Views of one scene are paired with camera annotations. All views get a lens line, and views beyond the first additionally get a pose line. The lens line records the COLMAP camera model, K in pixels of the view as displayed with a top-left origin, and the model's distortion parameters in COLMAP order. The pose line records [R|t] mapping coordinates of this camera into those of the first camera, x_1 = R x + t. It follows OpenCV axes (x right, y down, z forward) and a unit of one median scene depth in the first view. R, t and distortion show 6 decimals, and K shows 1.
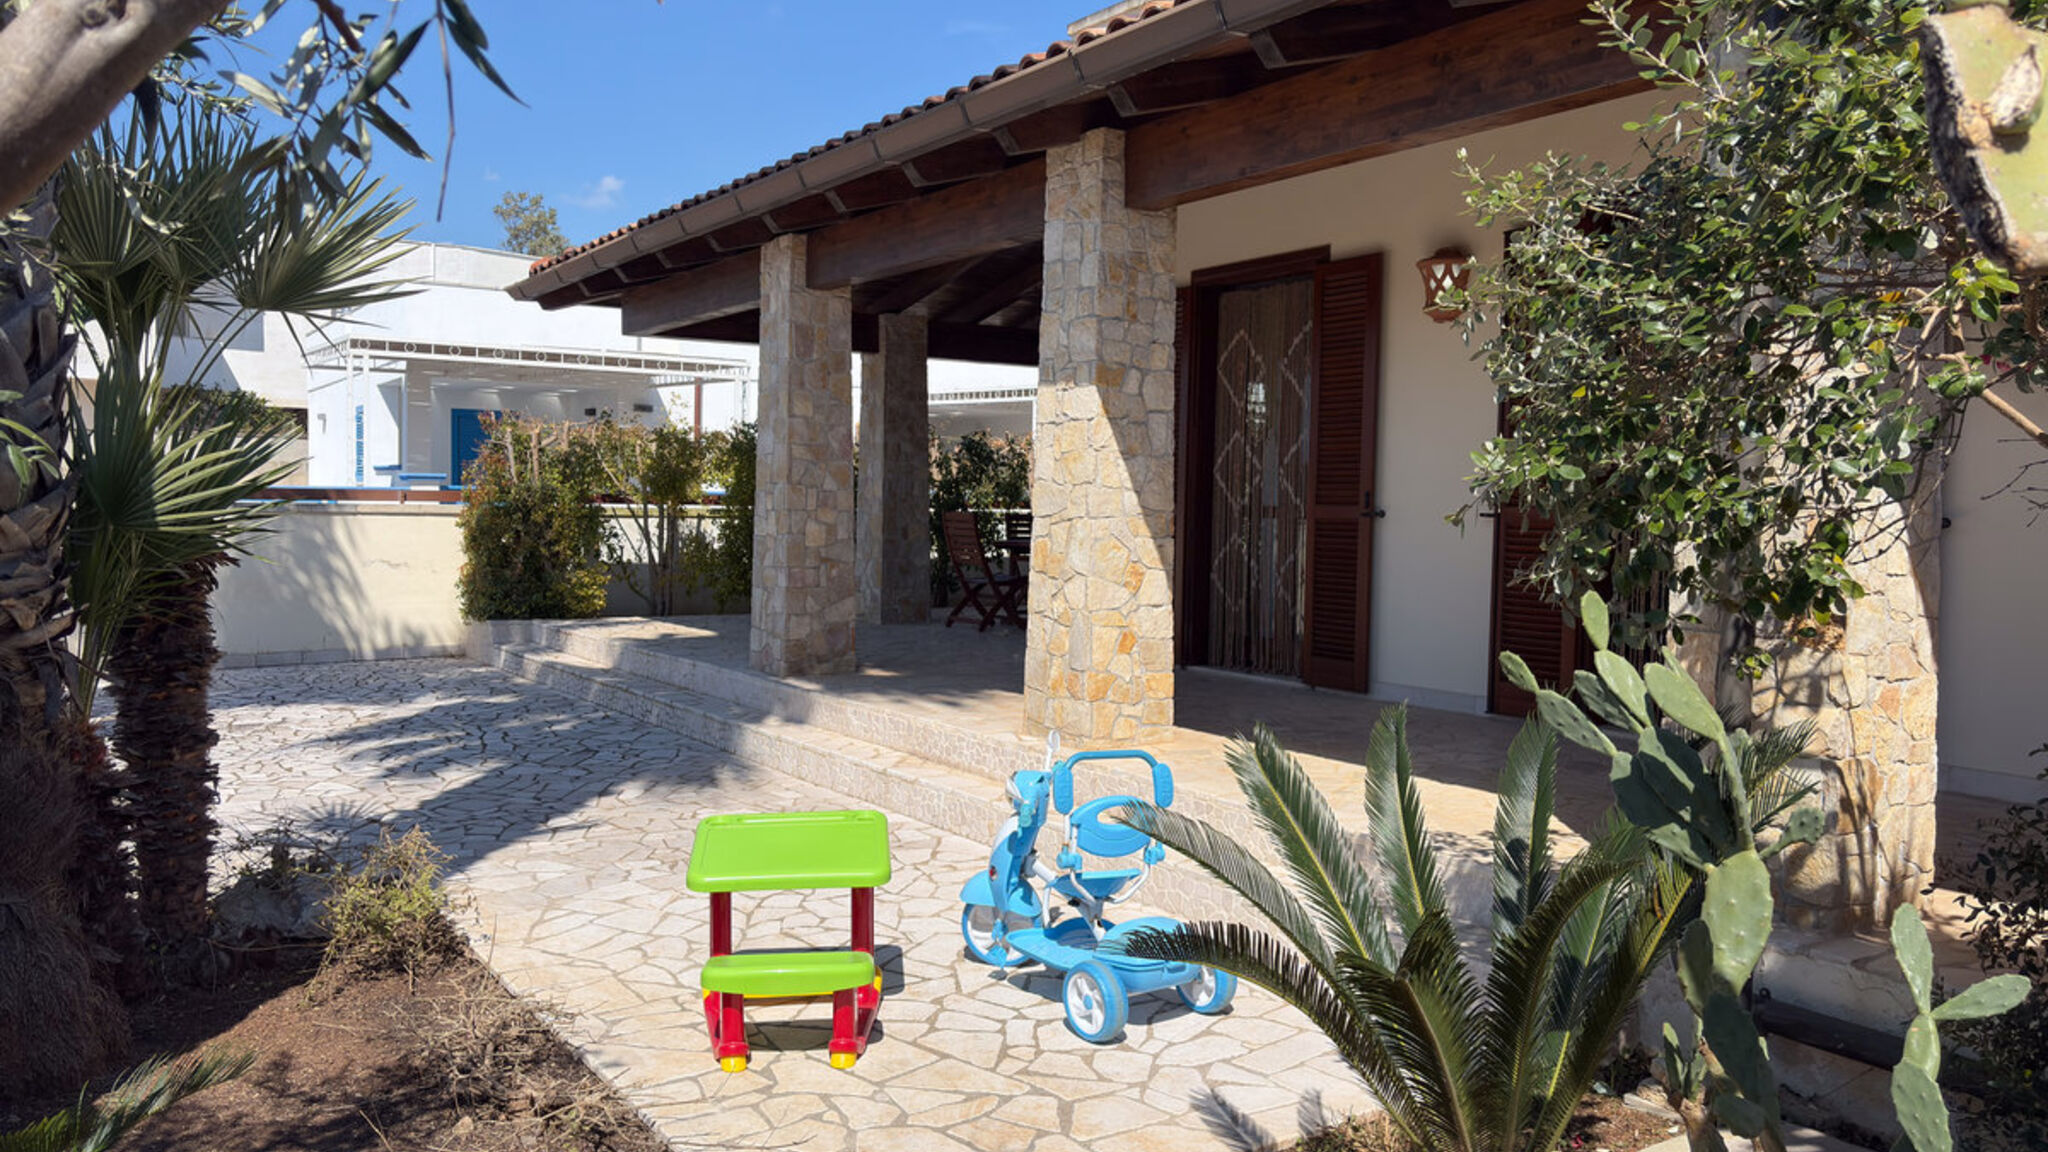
lens RADIAL K [[1527.1, 0, 1018.9], [0, 1527.1, 602.8], [0, 0, 1]] dist [0.031981, -0.002104]
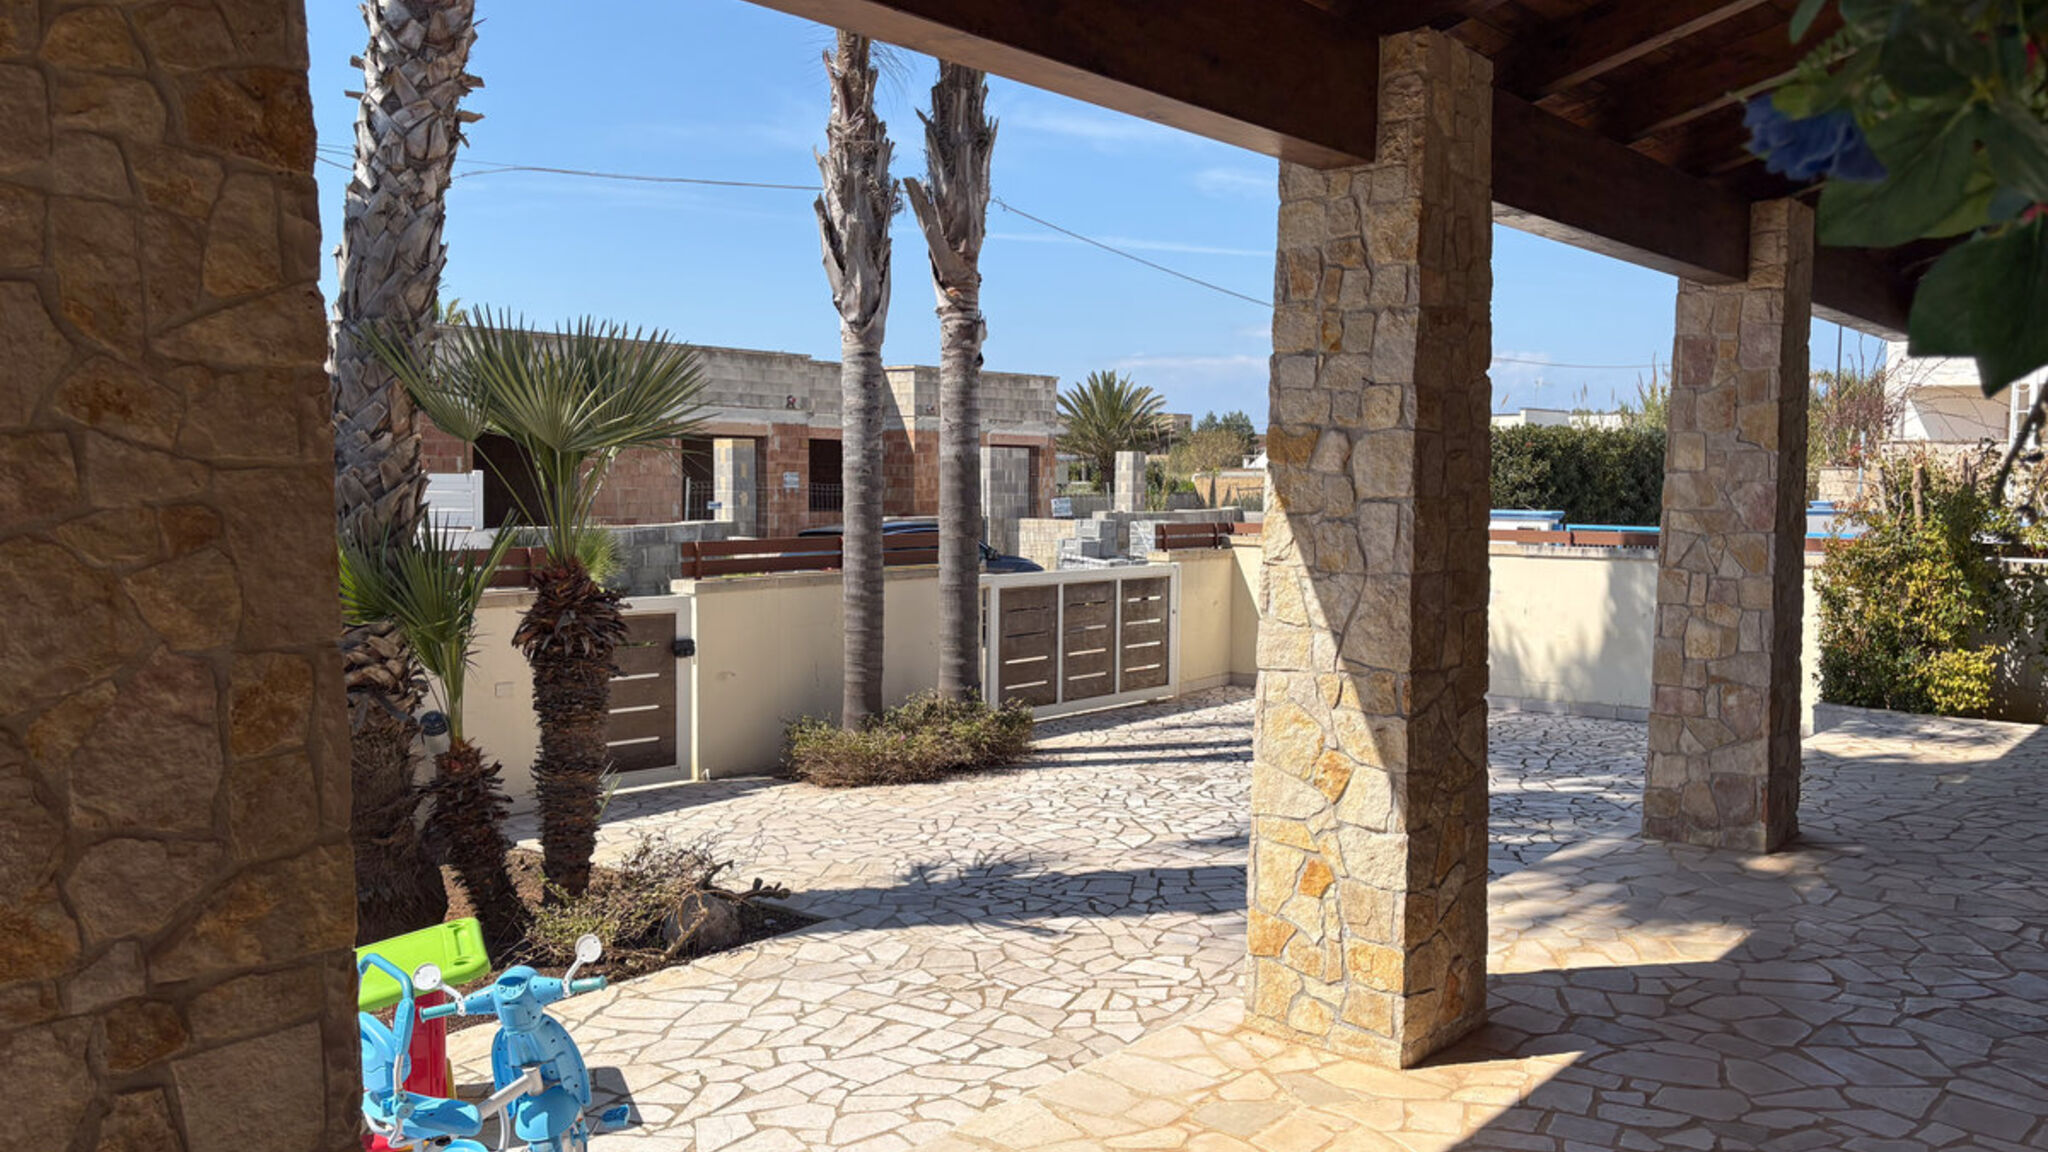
lens RADIAL K [[1567.3, 0, 1017.8], [0, 1567.3, 578.9], [0, 0, 1]] dist [0.030957, -0.008452]
pose [[0.271403, 0.055115, -0.960887, 0.636572], [-0.067282, 0.997003, 0.038183, -0.109543], [0.960111, 0.054287, 0.274298, 0.707979]]
